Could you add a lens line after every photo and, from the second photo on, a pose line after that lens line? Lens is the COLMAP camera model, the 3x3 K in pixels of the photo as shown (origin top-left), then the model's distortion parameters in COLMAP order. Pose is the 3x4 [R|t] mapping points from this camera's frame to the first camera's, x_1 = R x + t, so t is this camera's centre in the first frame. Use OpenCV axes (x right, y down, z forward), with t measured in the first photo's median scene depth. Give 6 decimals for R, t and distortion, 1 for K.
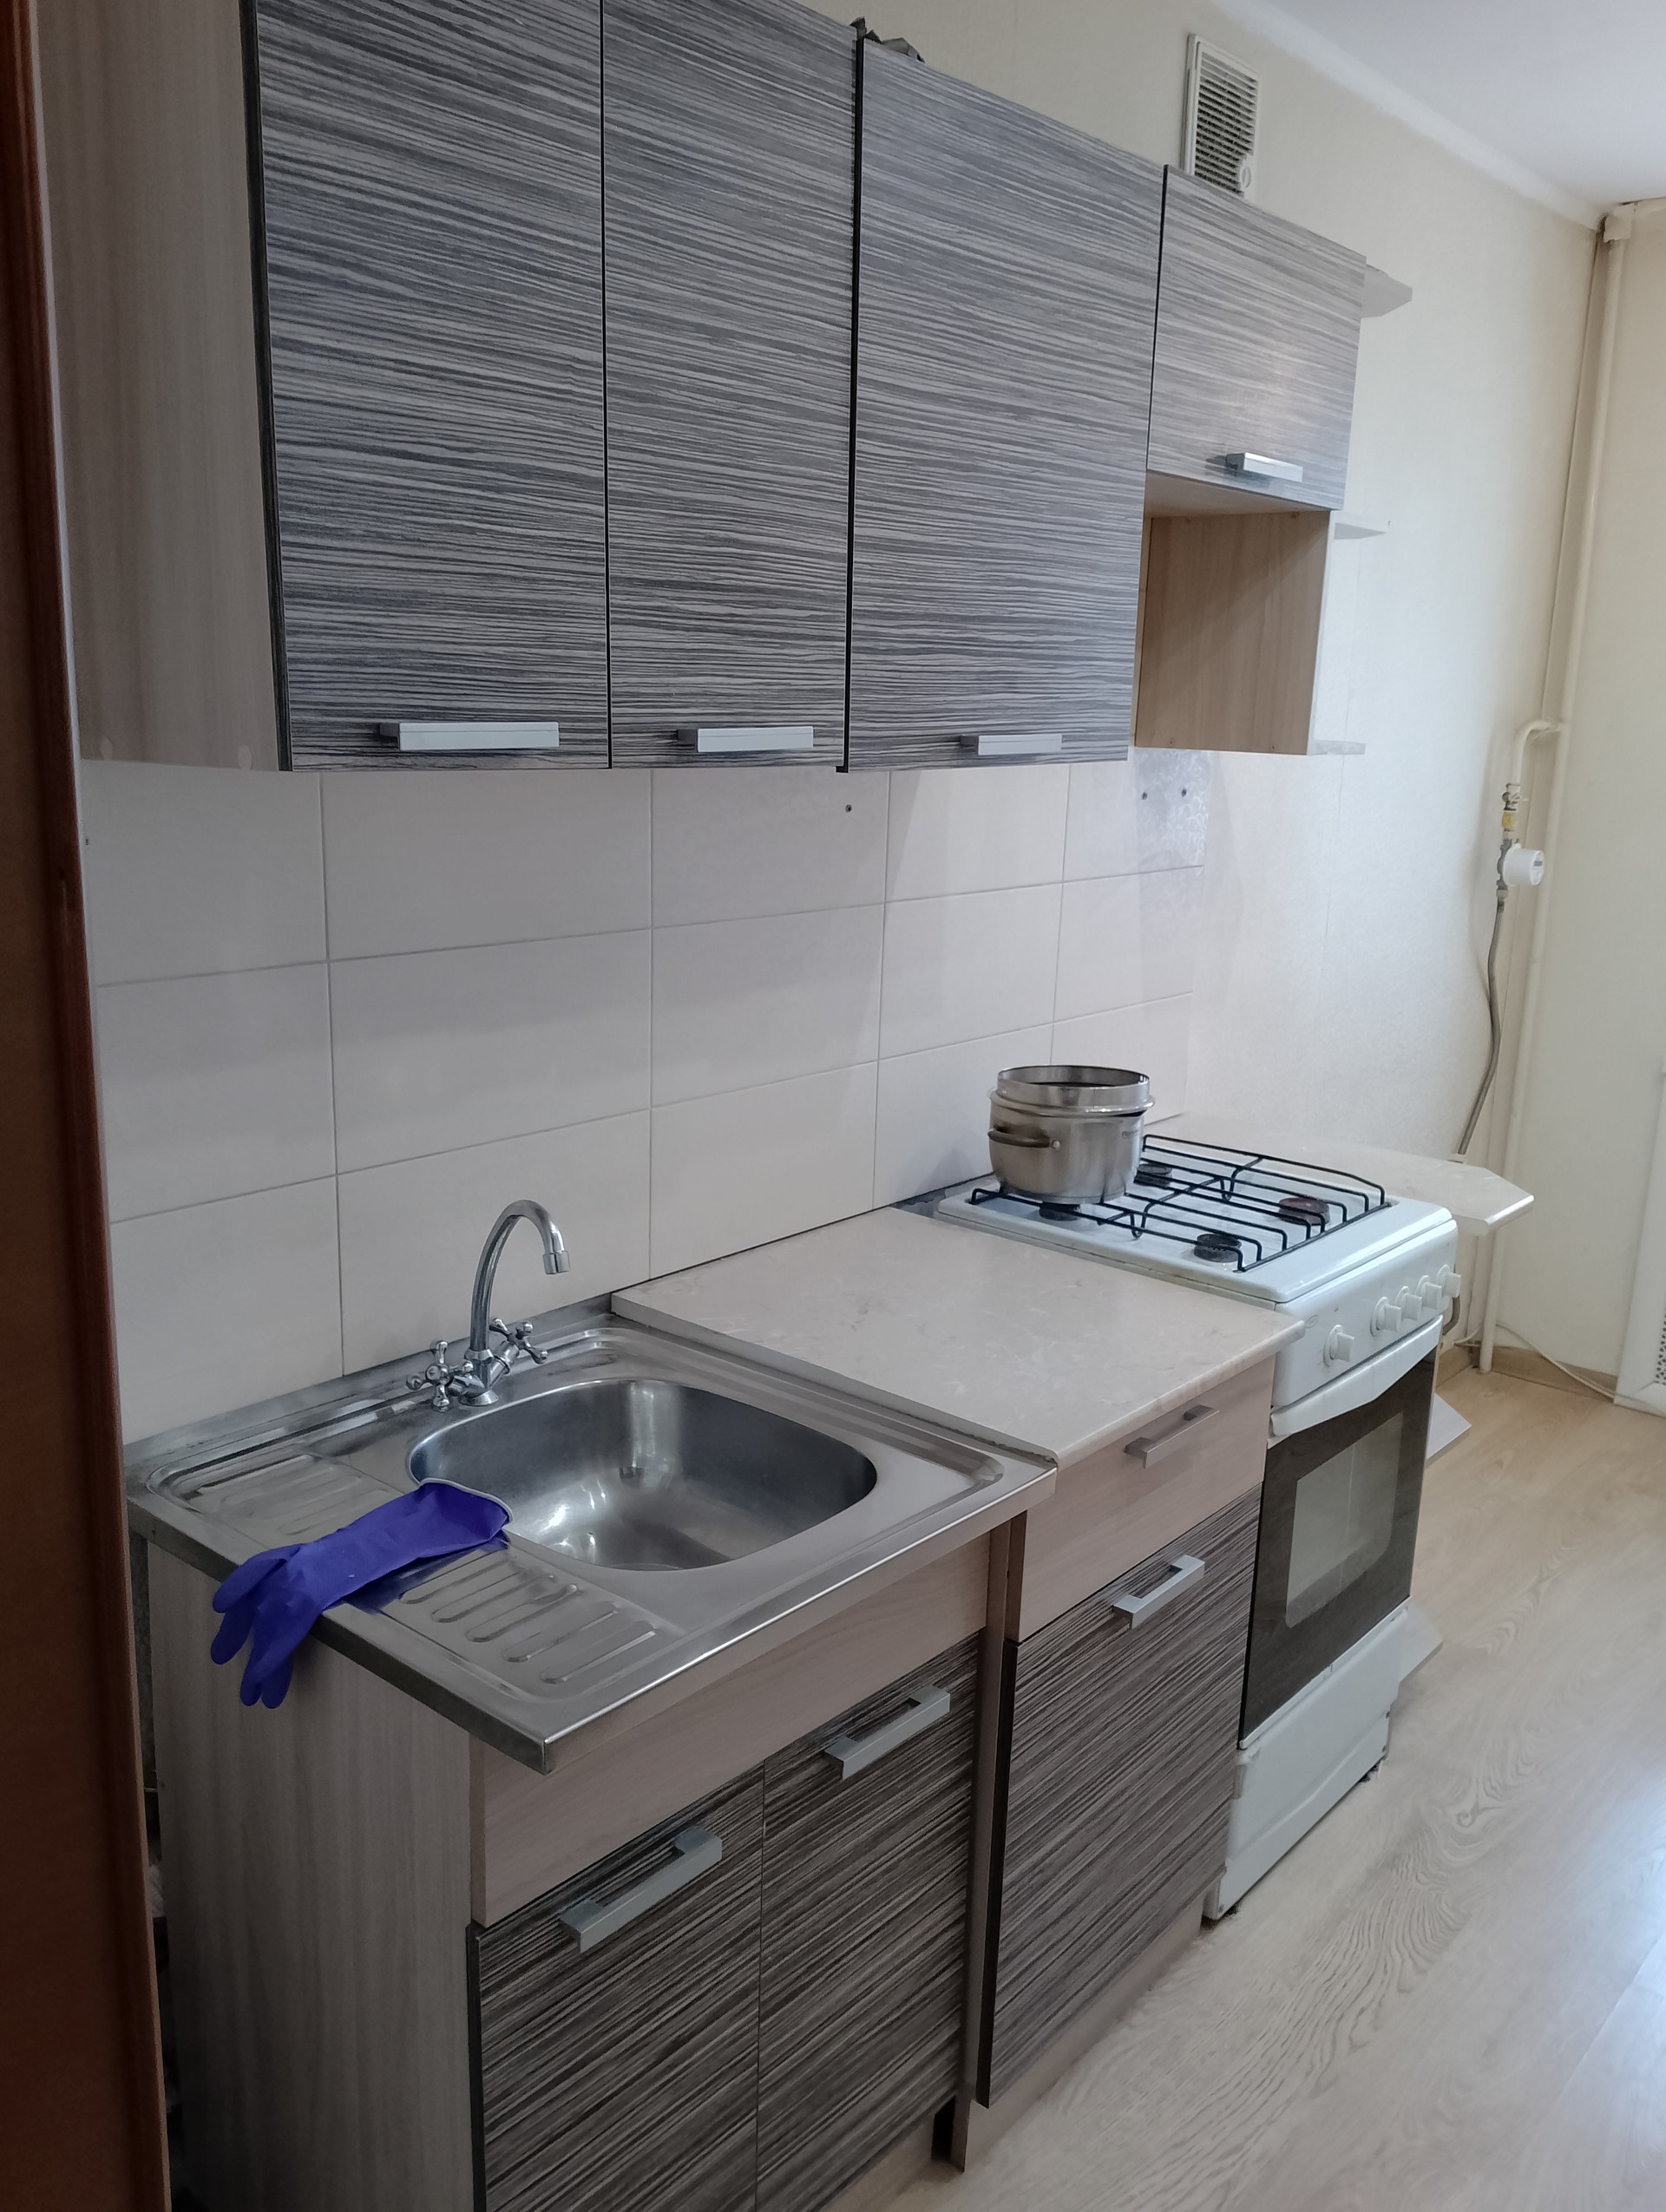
lens RADIAL K [[1758.7, 0, 833.7], [0, 1758.7, 1145.4], [0, 0, 1]] dist [0.045879, -0.099820]
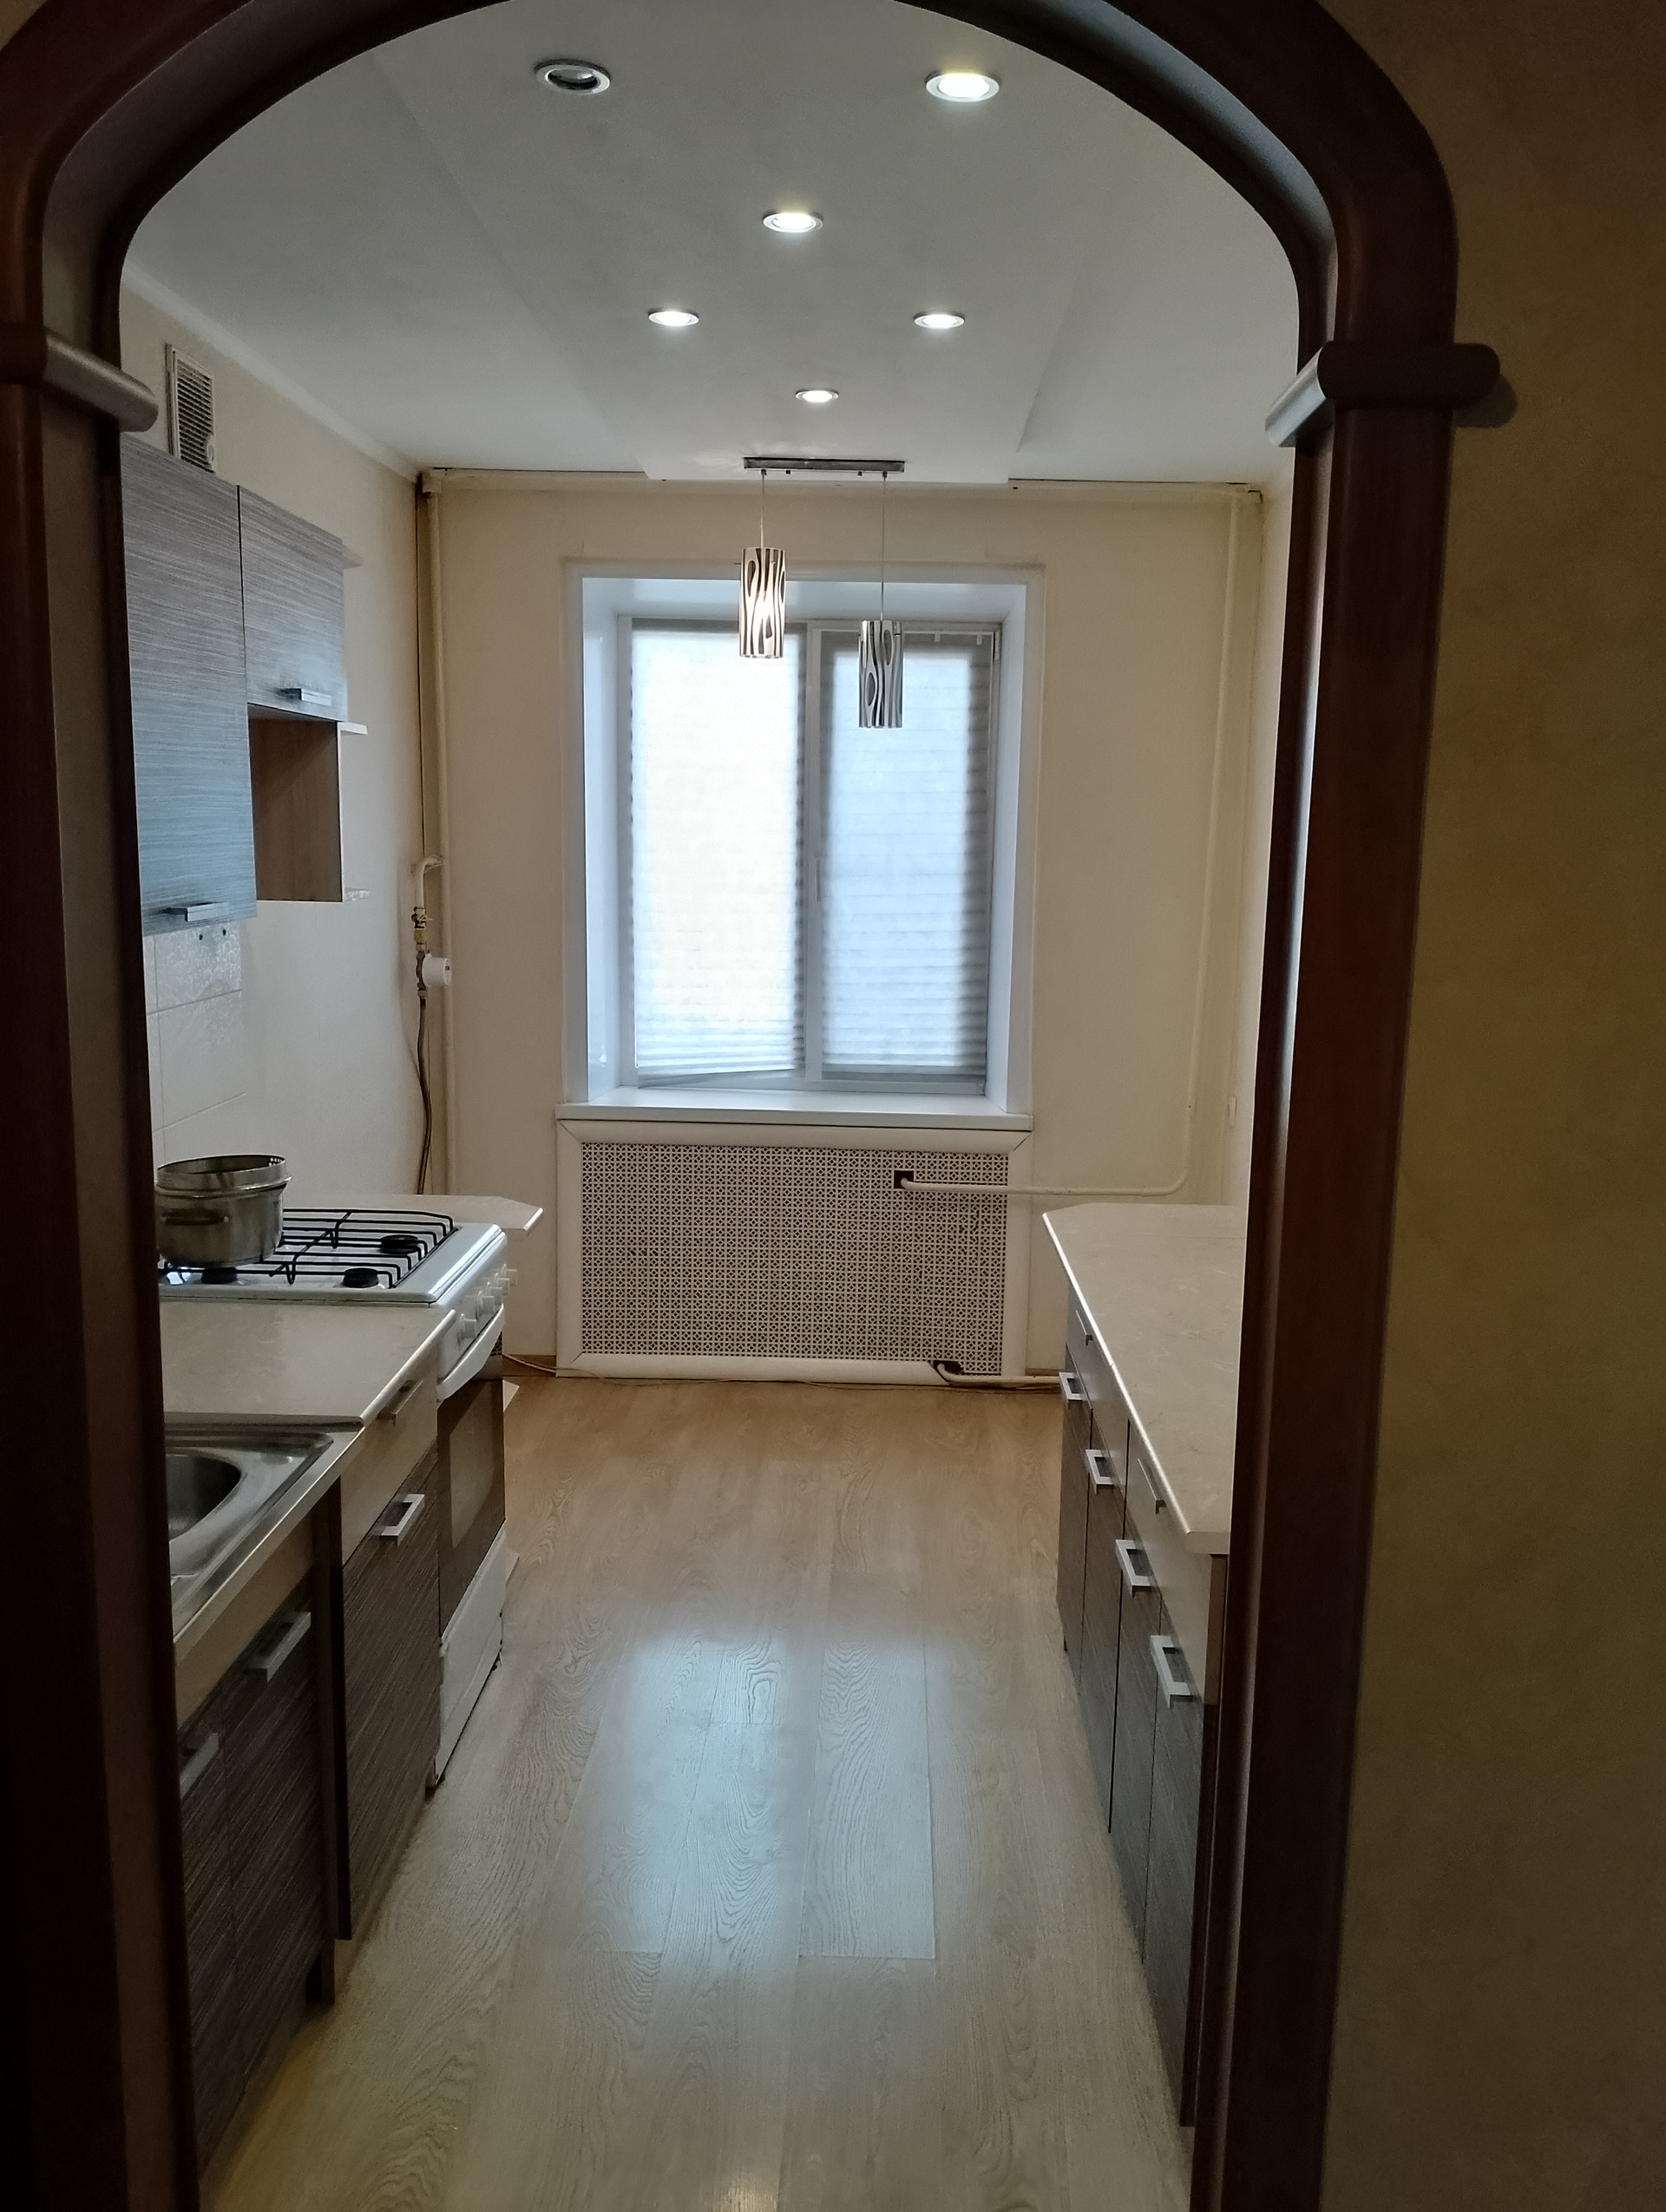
lens RADIAL K [[1758.7, 0, 833.7], [0, 1758.7, 1145.4], [0, 0, 1]] dist [0.045879, -0.099820]
pose [[0.771027, -0.126052, 0.624202, -0.310828], [0.159042, 0.987267, 0.002917, 0.012669], [-0.616622, 0.097025, 0.781257, -0.248139]]
